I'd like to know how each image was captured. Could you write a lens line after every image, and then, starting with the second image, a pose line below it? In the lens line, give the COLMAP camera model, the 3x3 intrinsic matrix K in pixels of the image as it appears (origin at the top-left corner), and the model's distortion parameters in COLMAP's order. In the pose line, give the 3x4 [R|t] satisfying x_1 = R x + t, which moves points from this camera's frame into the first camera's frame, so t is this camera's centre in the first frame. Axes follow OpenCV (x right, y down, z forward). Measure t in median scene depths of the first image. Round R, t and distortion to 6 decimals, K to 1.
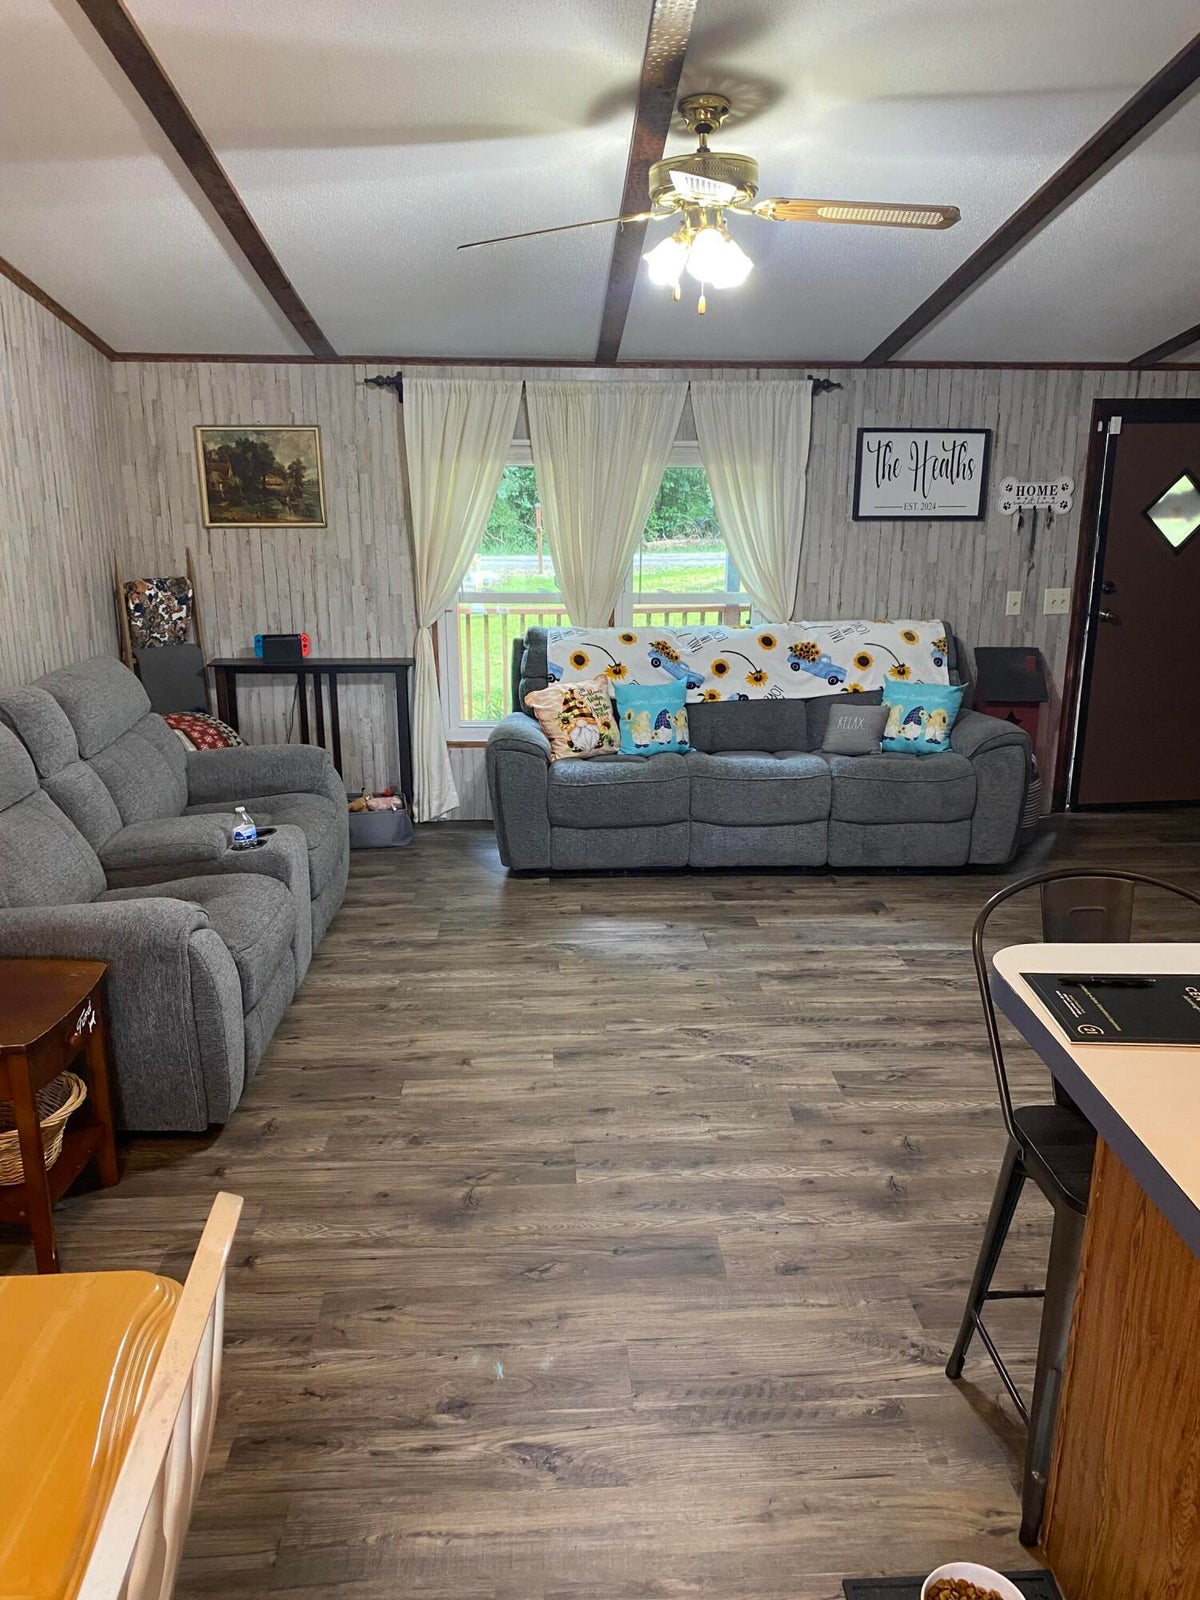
lens RADIAL K [[1200.9, 0, 600.0], [0, 1200.9, 800.0], [0, 0, 1]] dist [0.158826, -0.316702]
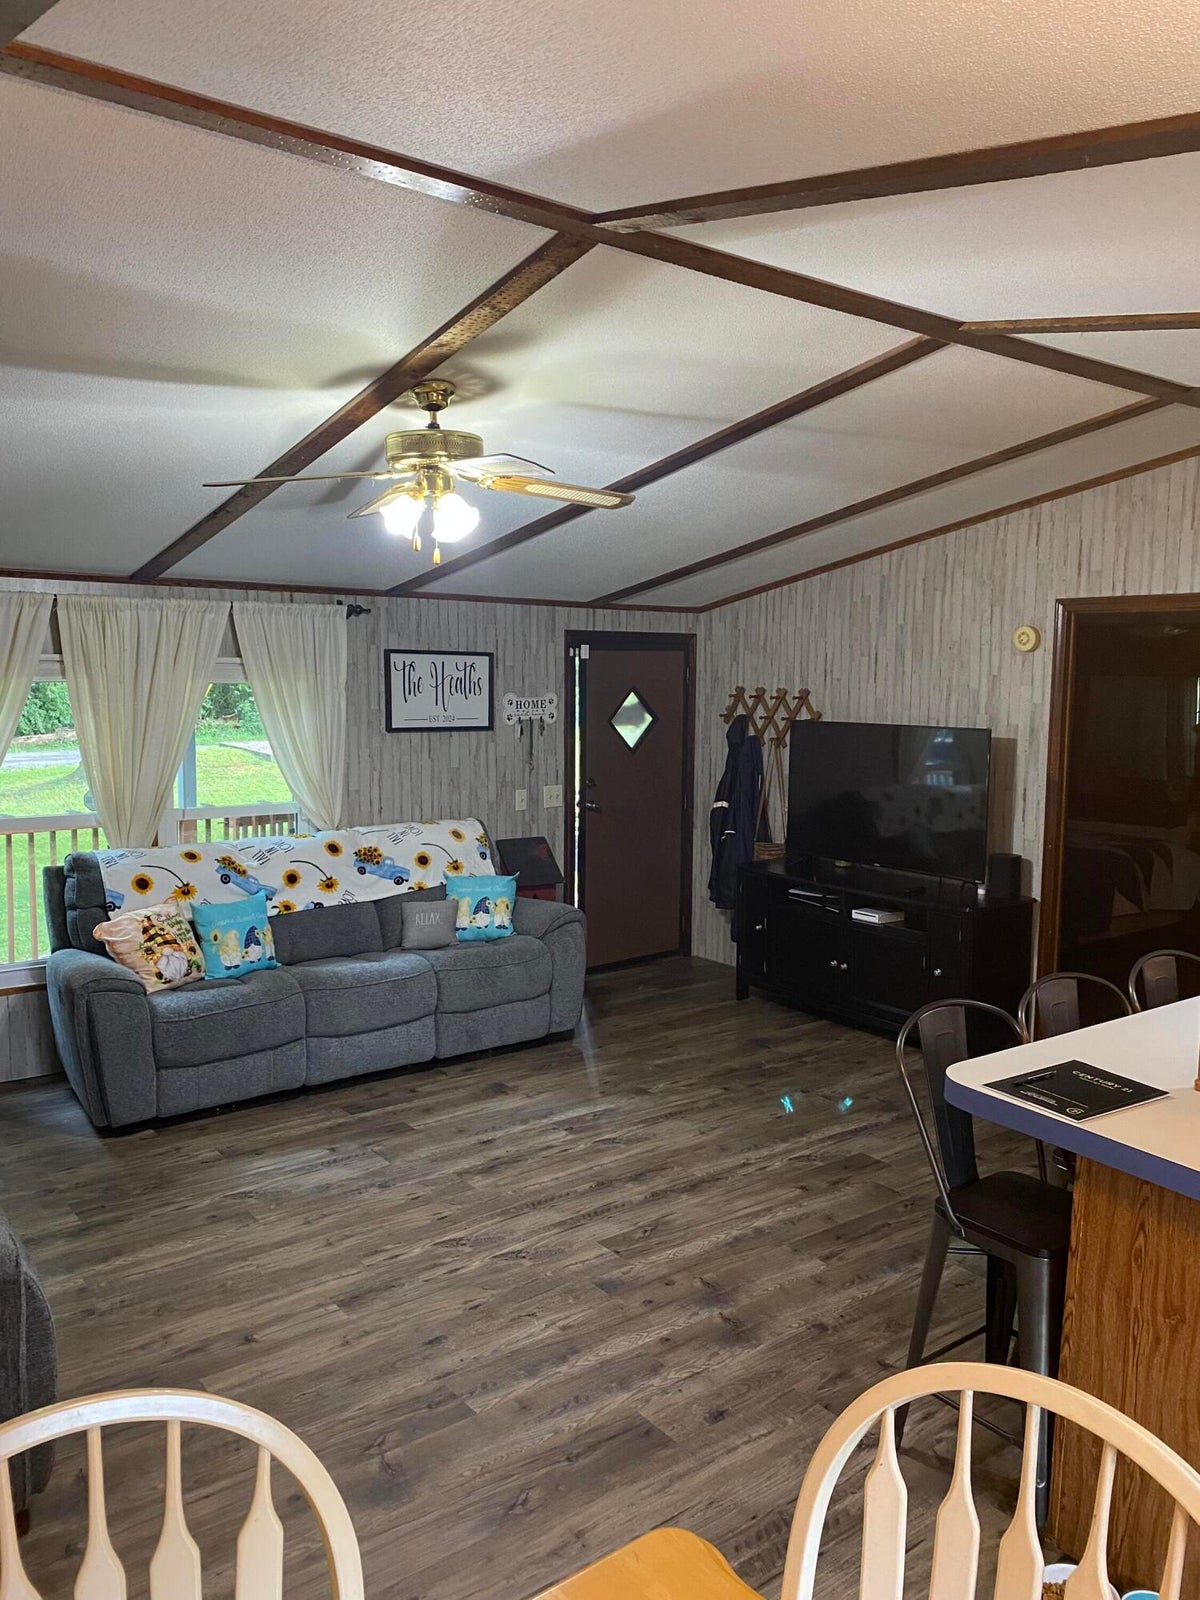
lens RADIAL K [[1221.3, 0, 600.0], [0, 1221.3, 800.0], [0, 0, 1]] dist [0.100483, -0.169813]
pose [[0.827266, -0.055339, 0.559079, -0.262340], [0.141449, 0.983596, -0.111943, -0.025249], [-0.543713, 0.171687, 0.821523, 0.024315]]
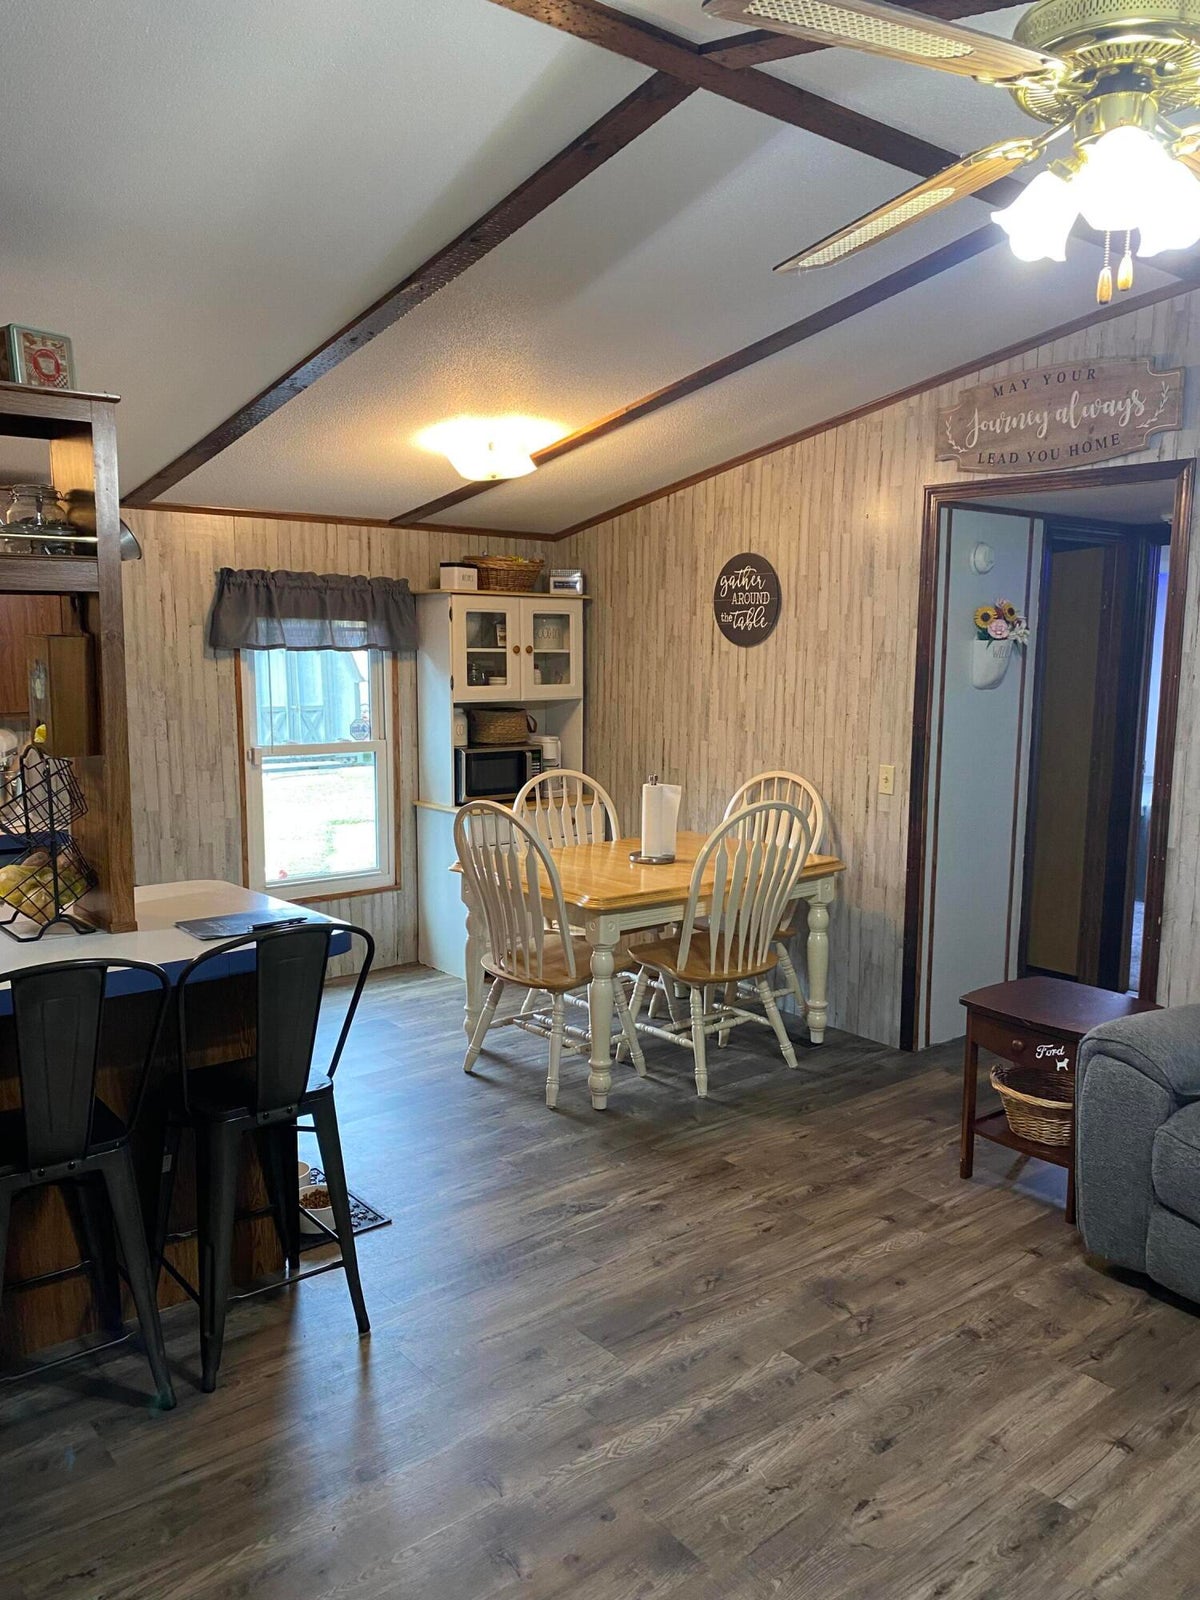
lens RADIAL K [[1221.3, 0, 600.0], [0, 1221.3, 800.0], [0, 0, 1]] dist [0.100483, -0.169813]
pose [[-0.802239, 0.067774, -0.593144, 0.354431], [-0.171010, 0.925815, 0.337080, -0.211463], [0.571986, 0.371852, -0.731134, 0.819275]]
